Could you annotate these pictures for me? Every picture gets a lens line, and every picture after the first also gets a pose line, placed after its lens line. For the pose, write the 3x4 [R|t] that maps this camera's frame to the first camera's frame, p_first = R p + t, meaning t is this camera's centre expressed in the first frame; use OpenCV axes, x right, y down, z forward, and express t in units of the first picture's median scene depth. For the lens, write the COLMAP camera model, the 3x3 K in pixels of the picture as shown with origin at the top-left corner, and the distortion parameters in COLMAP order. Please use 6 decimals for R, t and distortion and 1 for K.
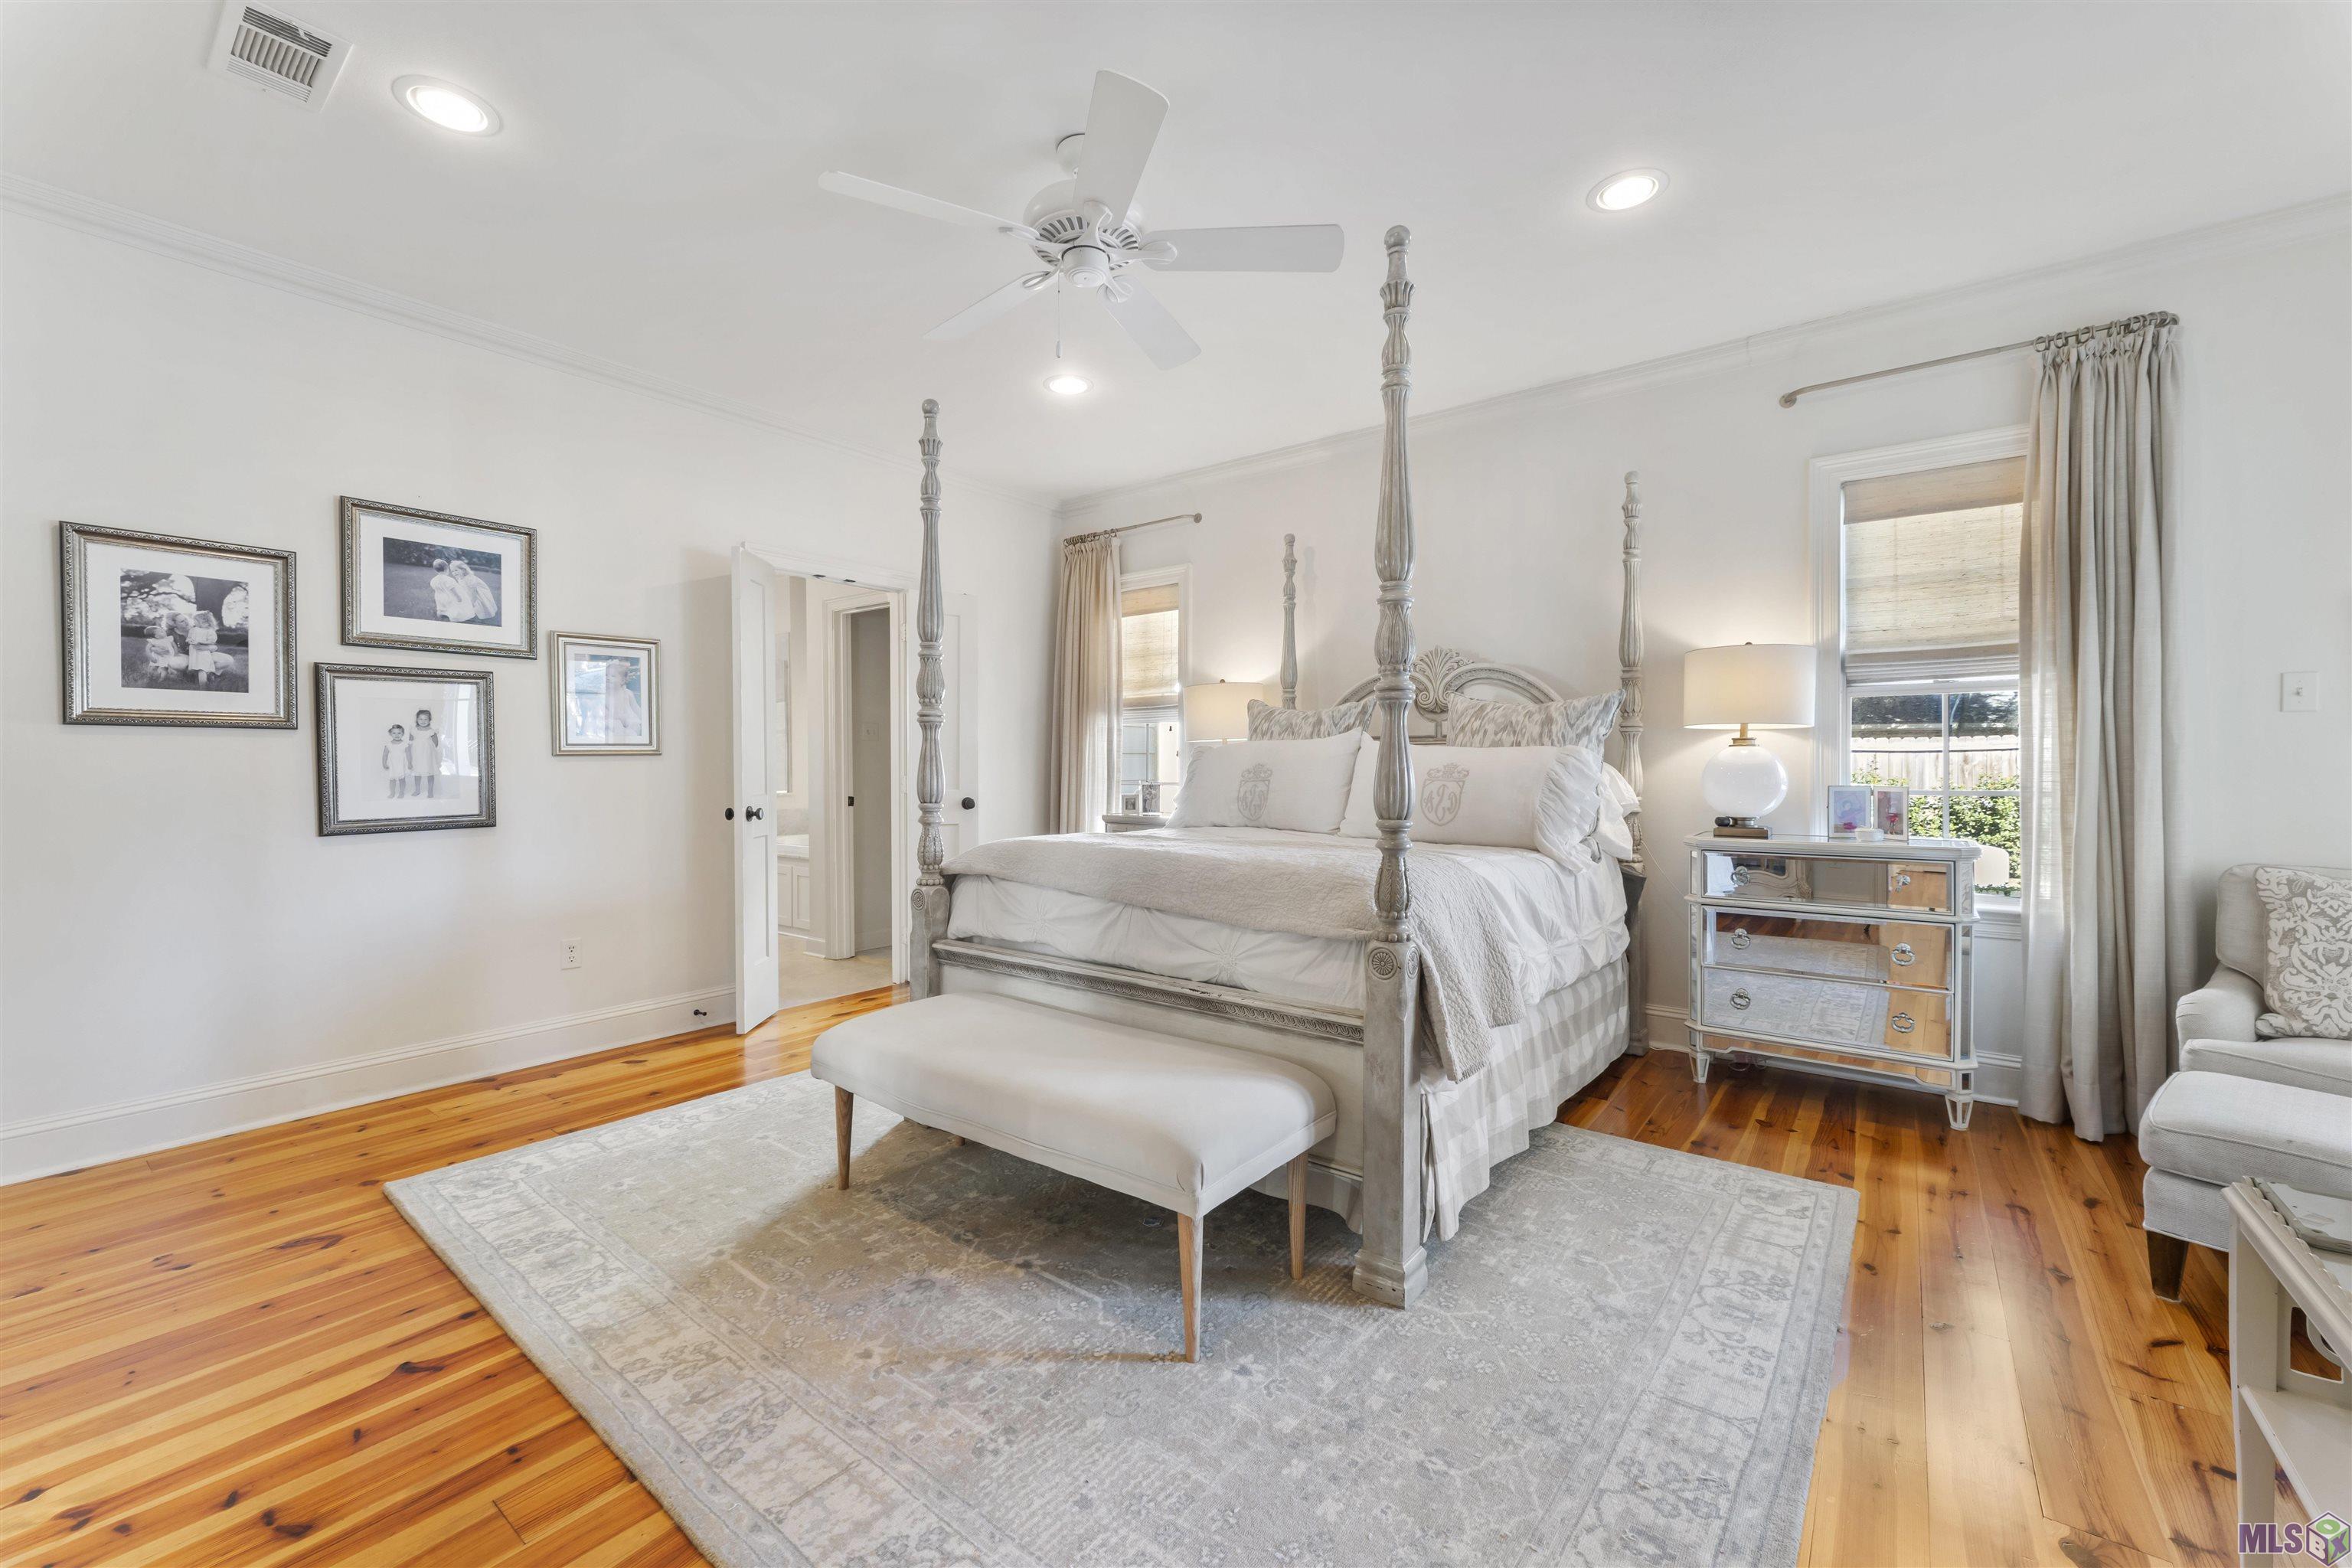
lens RADIAL K [[943.3, 0, 1165.1], [0, 943.3, 772.0], [0, 0, 1]] dist [-0.001214, -0.000216]
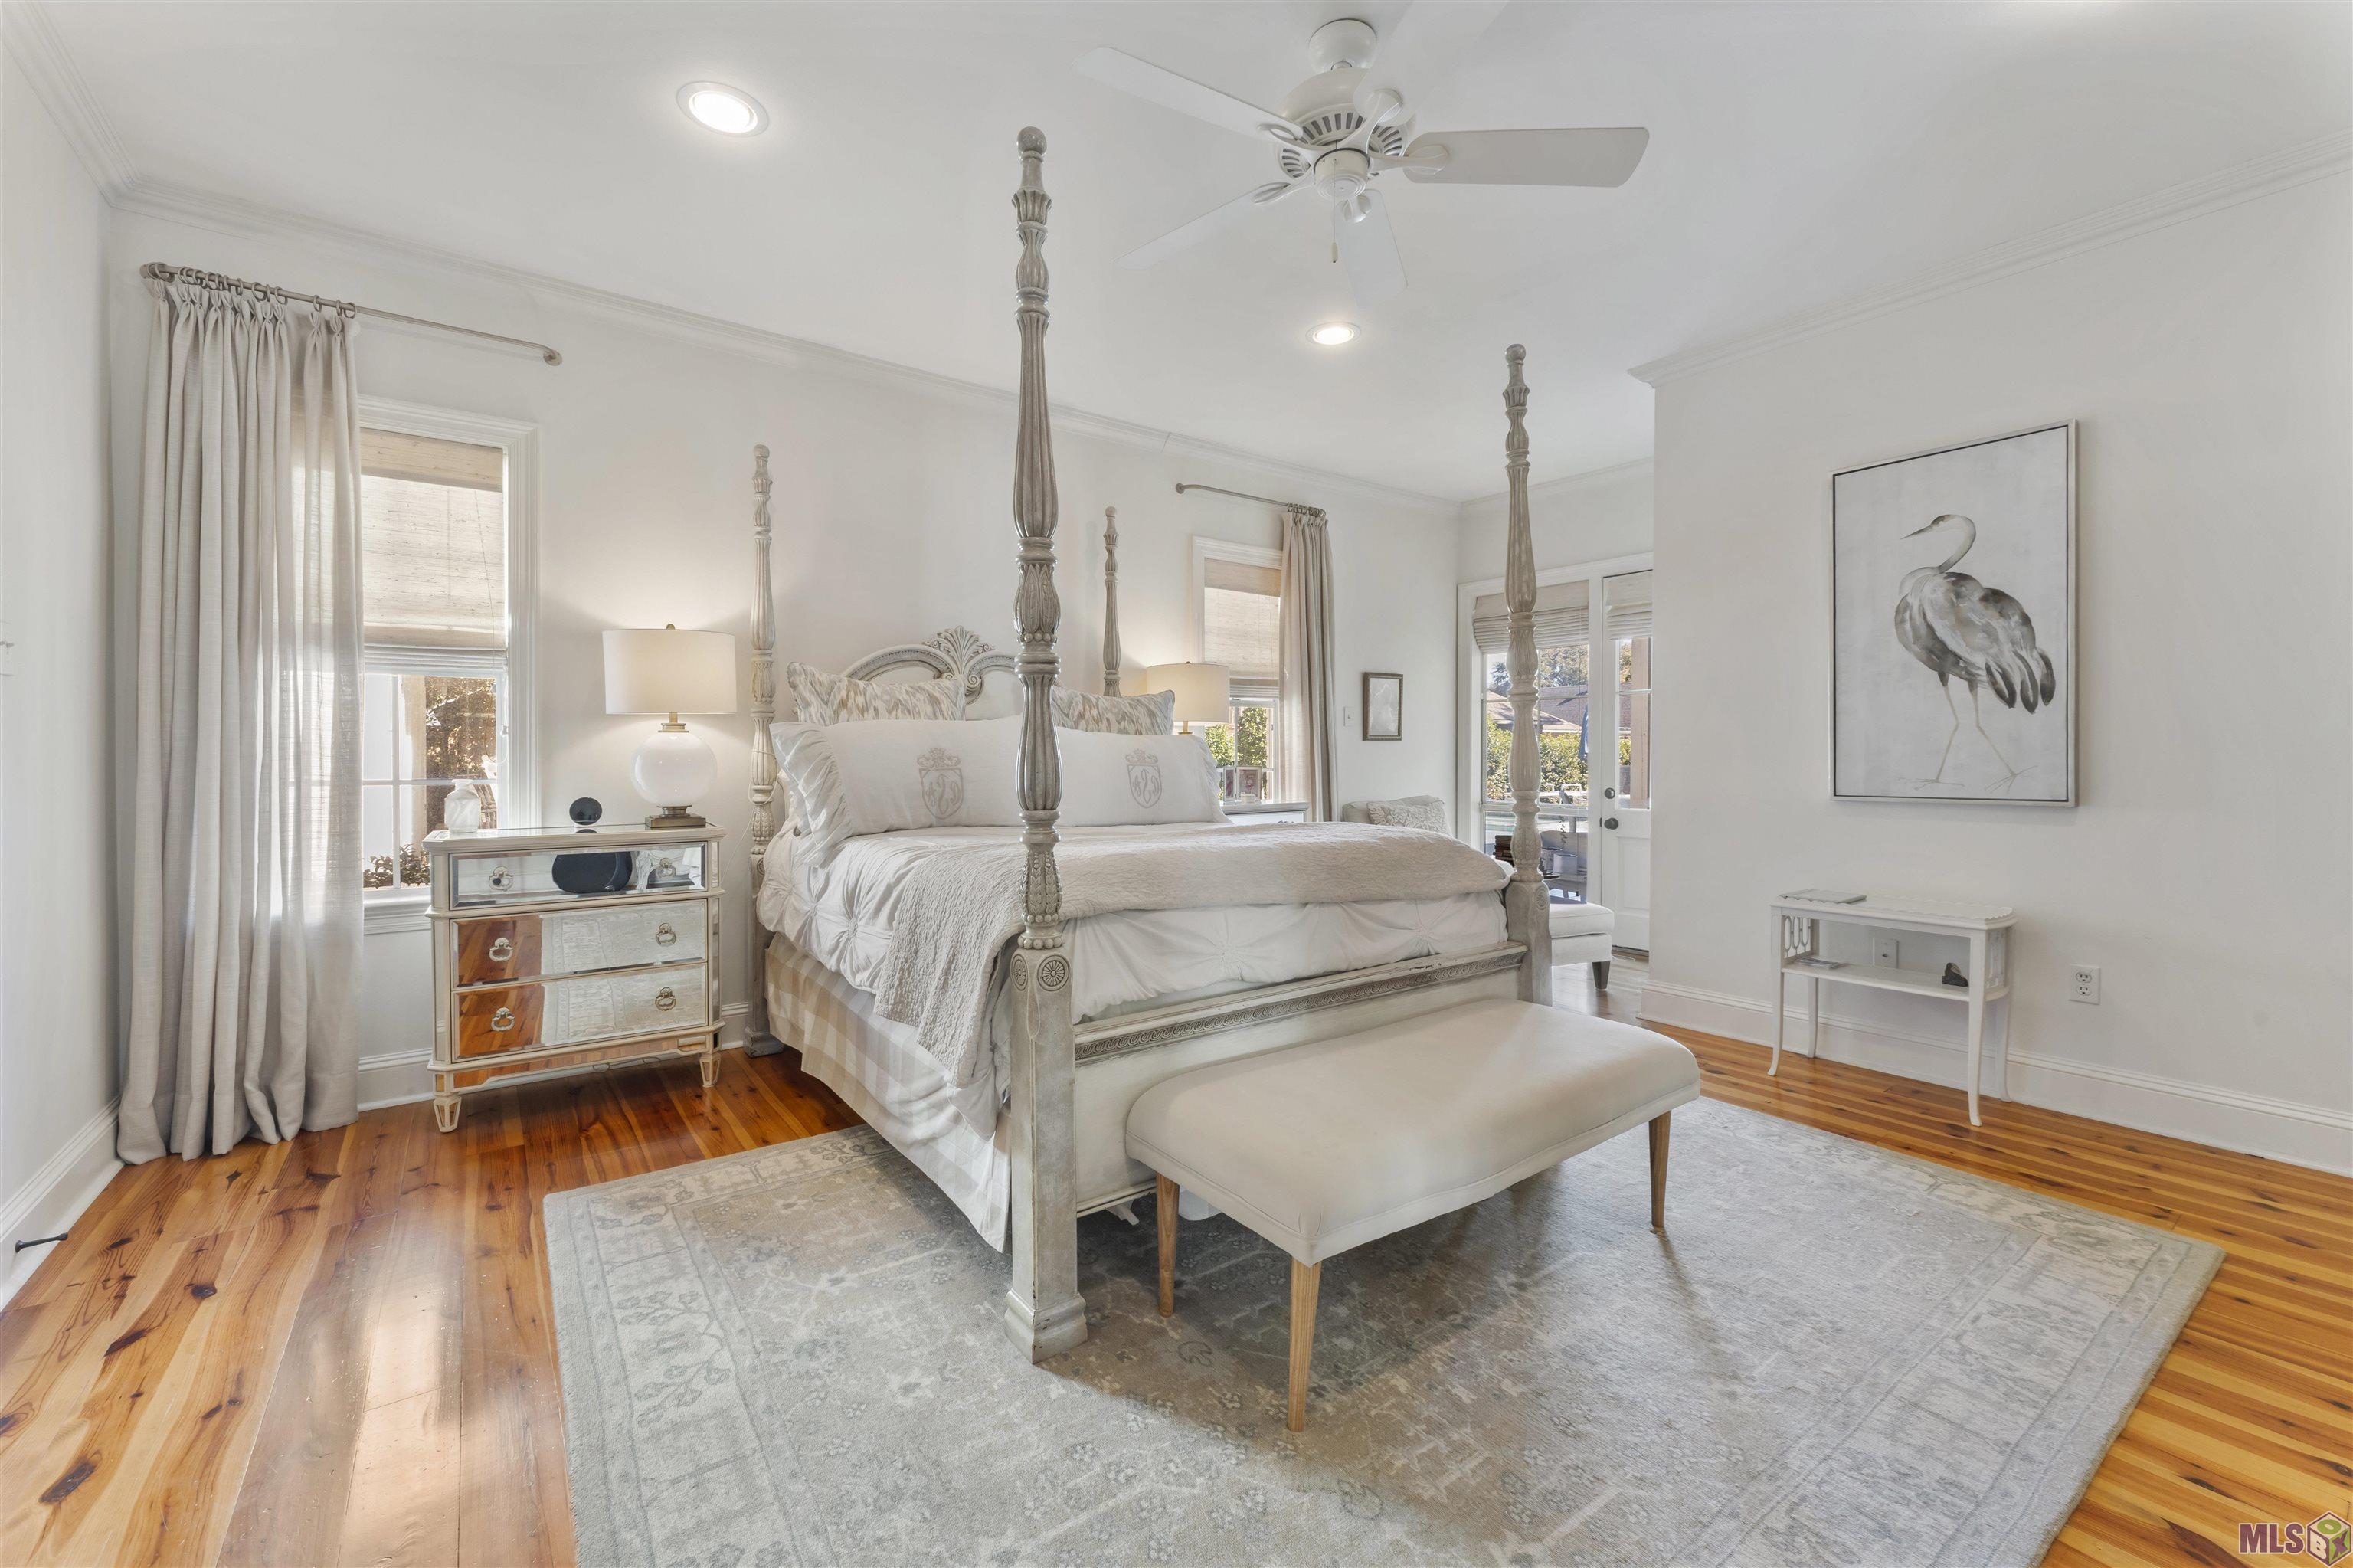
lens RADIAL K [[943.7, 0, 1164.9], [0, 943.7, 763.8], [0, 0, 1]] dist [-0.001214, -0.000216]
pose [[0.277273, -0.006701, 0.960768, -0.723816], [0.006937, 0.999964, 0.004972, 0.001949], [-0.960766, 0.005286, 0.277309, 0.688159]]
